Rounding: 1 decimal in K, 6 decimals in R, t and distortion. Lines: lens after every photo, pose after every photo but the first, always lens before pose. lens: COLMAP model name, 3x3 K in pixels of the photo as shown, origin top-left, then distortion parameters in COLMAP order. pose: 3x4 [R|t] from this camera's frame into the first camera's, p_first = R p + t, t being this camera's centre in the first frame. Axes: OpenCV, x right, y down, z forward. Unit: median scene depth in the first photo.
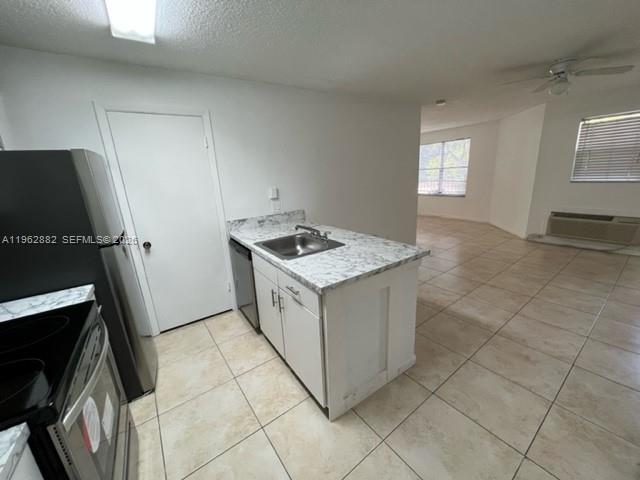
lens RADIAL K [[256.1, 0, 318.9], [0, 256.1, 239.5], [0, 0, 1]] dist [-0.003843, 0.001260]
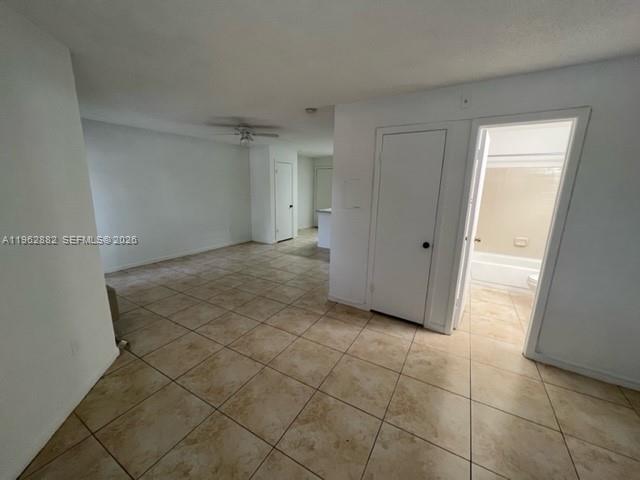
lens RADIAL K [[256.1, 0, 318.4], [0, 256.1, 239.1], [0, 0, 1]] dist [-0.003843, 0.001260]
pose [[-0.917264, 0.120837, -0.379506, 1.414101], [-0.069601, 0.889568, 0.451470, -0.942097], [0.392150, 0.440531, -0.807558, 3.201438]]
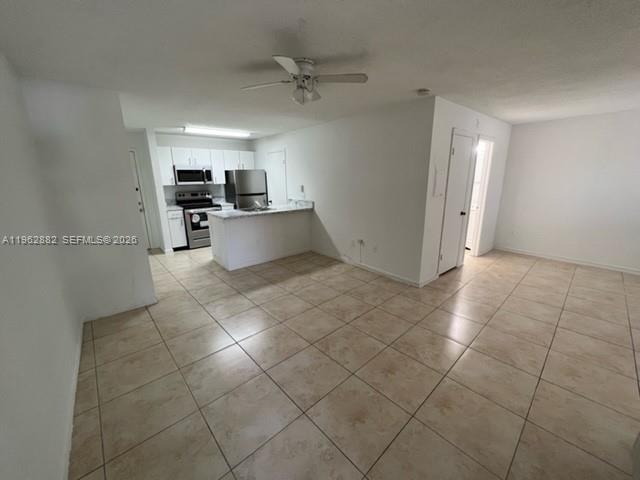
lens RADIAL K [[256.1, 0, 318.8], [0, 256.1, 239.9], [0, 0, 1]] dist [-0.003843, 0.001260]
pose [[0.104607, 0.295004, -0.949753, 2.179818], [-0.247095, 0.932756, 0.262509, -0.458007], [0.963328, 0.207219, 0.170467, 1.178863]]
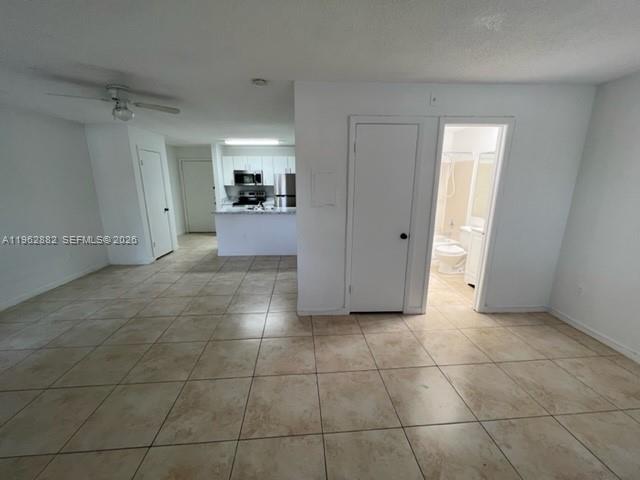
lens RADIAL K [[256.1, 0, 318.8], [0, 256.1, 239.4], [0, 0, 1]] dist [-0.003843, 0.001260]
pose [[-0.529272, 0.245451, -0.812173, 1.733009], [-0.186587, 0.900134, 0.393628, -0.808391], [0.827681, 0.359878, -0.430618, 2.640382]]
